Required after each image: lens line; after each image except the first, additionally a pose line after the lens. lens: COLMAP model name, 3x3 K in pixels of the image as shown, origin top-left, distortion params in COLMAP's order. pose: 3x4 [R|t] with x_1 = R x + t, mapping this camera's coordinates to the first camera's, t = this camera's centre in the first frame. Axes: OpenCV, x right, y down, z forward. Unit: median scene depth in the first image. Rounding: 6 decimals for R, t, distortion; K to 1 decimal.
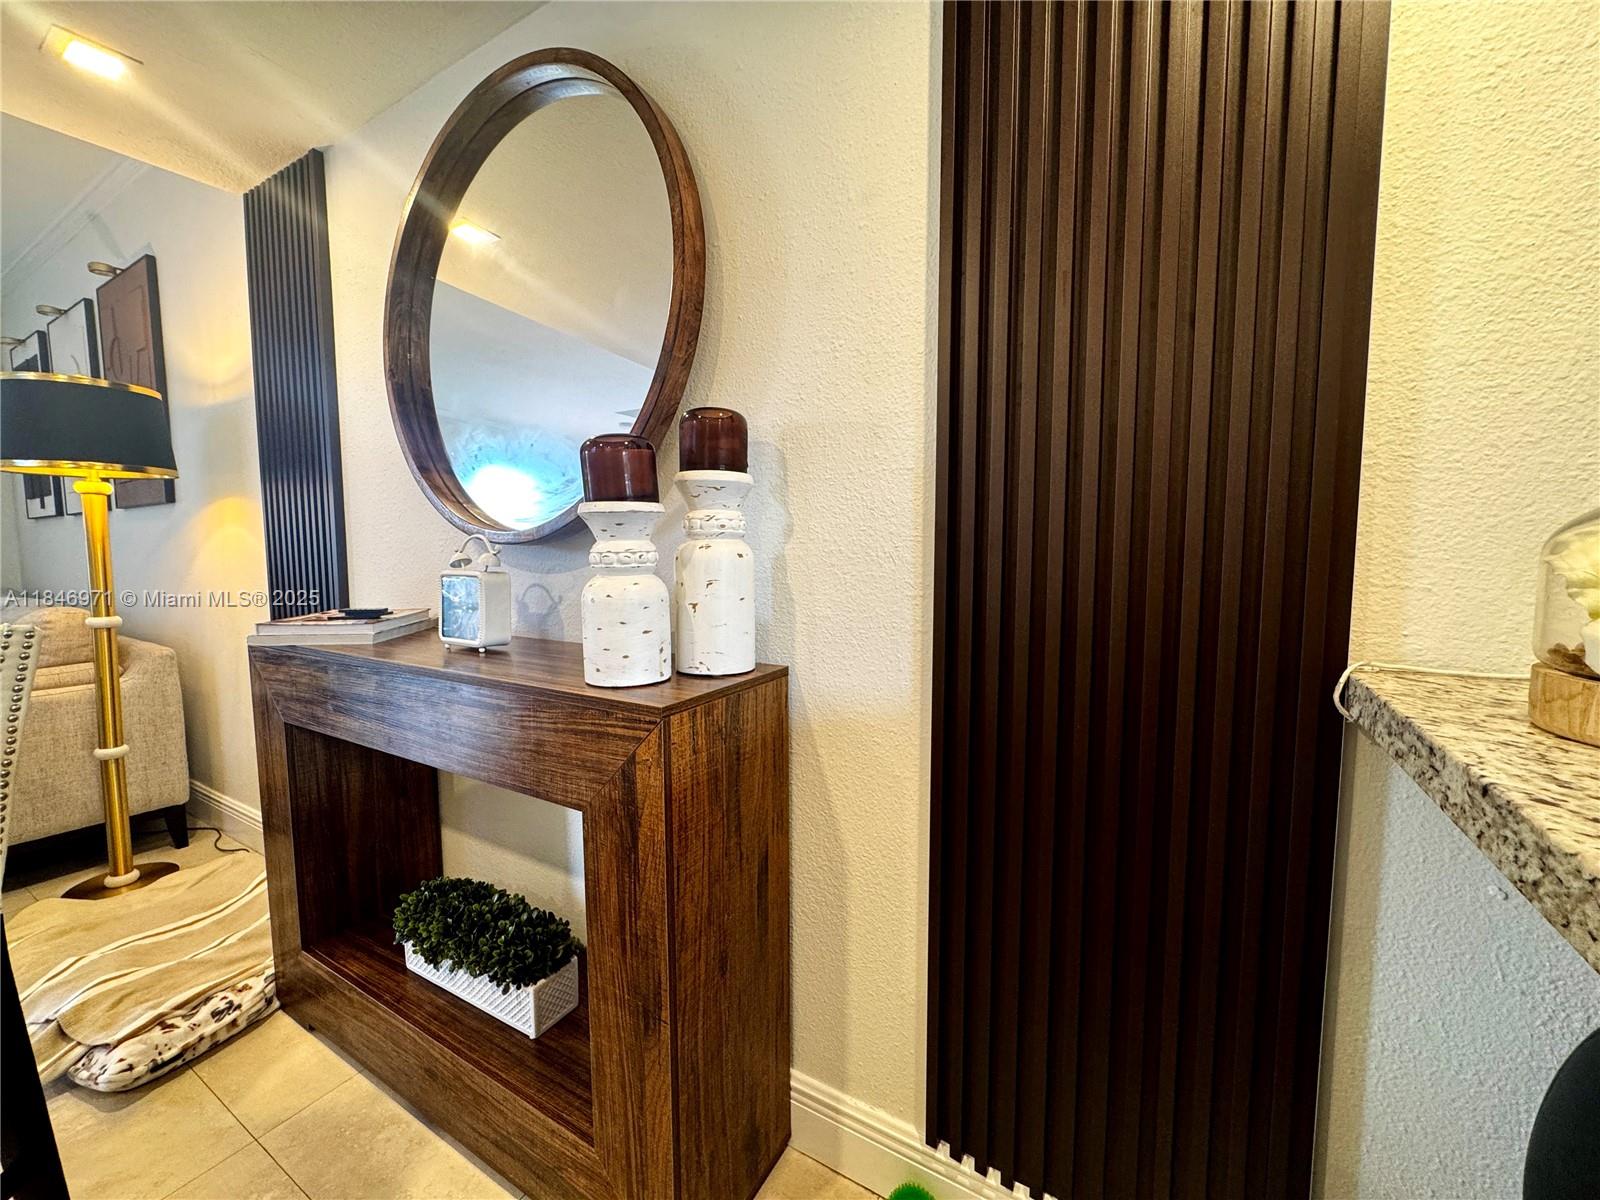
lens RADIAL K [[642.7, 0, 799.8], [0, 642.7, 598.1], [0, 0, 1]] dist [-0.004053, 0.001241]
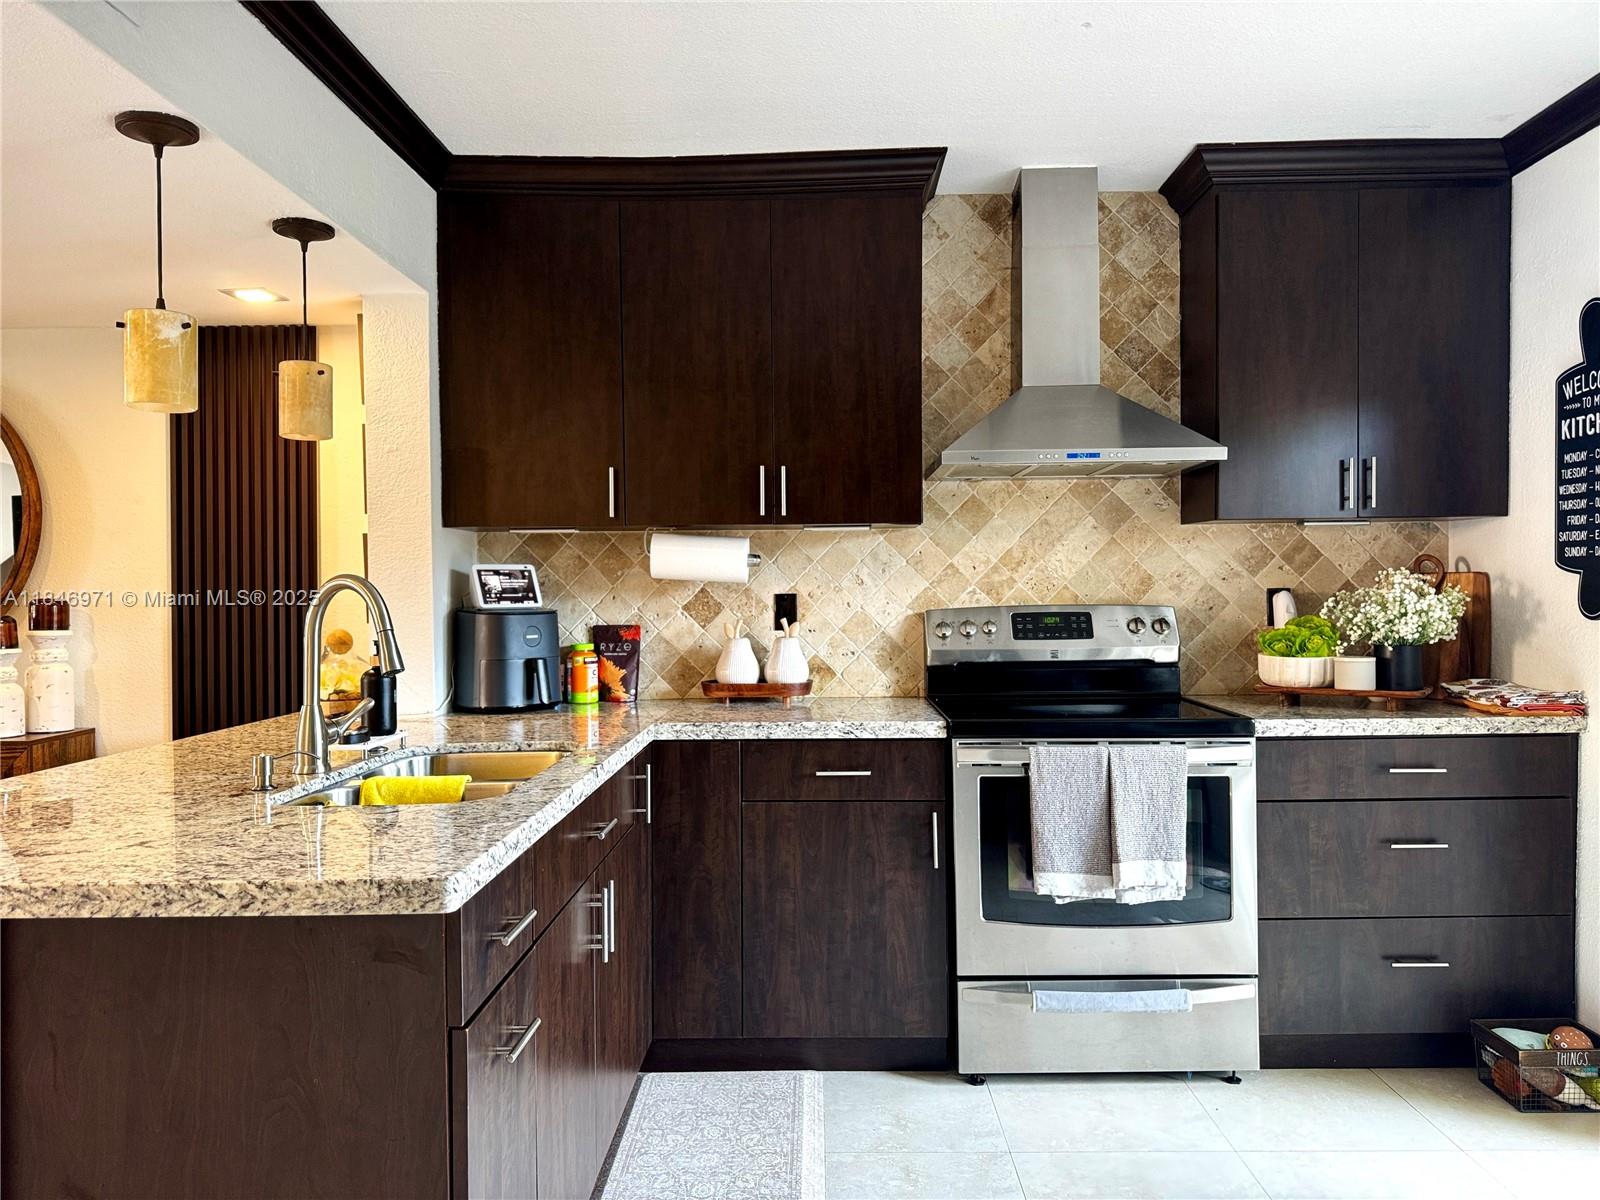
lens RADIAL K [[1134.4, 0, 802.1], [0, 1134.4, 604.4], [0, 0, 1]] dist [0.039782, -0.047008]
pose [[0.869547, -0.008977, 0.493769, 0.143874], [0.046813, 0.996831, -0.064317, 0.061339], [-0.491626, 0.079041, 0.867212, -3.235559]]
